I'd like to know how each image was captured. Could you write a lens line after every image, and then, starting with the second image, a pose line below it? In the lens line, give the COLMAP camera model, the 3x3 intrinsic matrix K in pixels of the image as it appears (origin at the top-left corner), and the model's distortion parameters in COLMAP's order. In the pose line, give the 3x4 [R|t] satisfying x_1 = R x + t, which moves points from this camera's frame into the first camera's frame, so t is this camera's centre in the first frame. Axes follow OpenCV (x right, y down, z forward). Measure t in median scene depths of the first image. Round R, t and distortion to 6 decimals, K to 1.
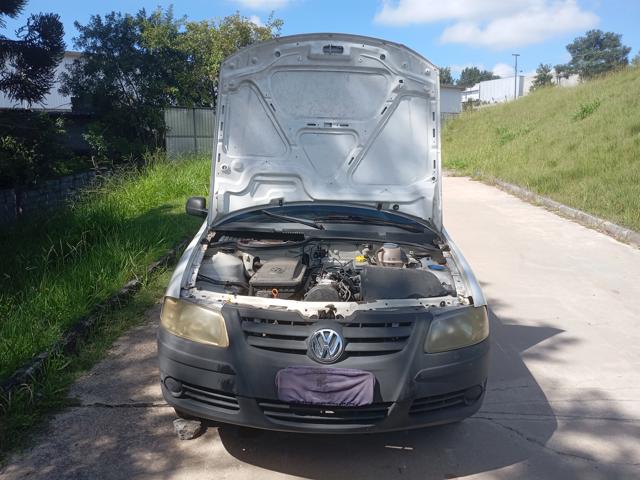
lens RADIAL K [[535.5, 0, 330.4], [0, 535.5, 211.6], [0, 0, 1]] dist [0.035457, -0.044926]
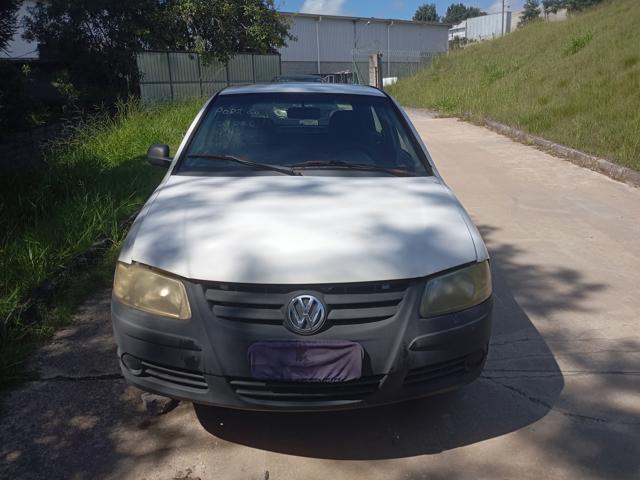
lens RADIAL K [[535.5, 0, 325.4], [0, 535.5, 214.1], [0, 0, 1]] dist [0.035457, -0.044926]
pose [[0.999457, -0.030099, 0.013397, 0.010667], [0.028532, 0.994083, 0.104810, 0.001645], [-0.016472, -0.104371, 0.994402, 0.102562]]
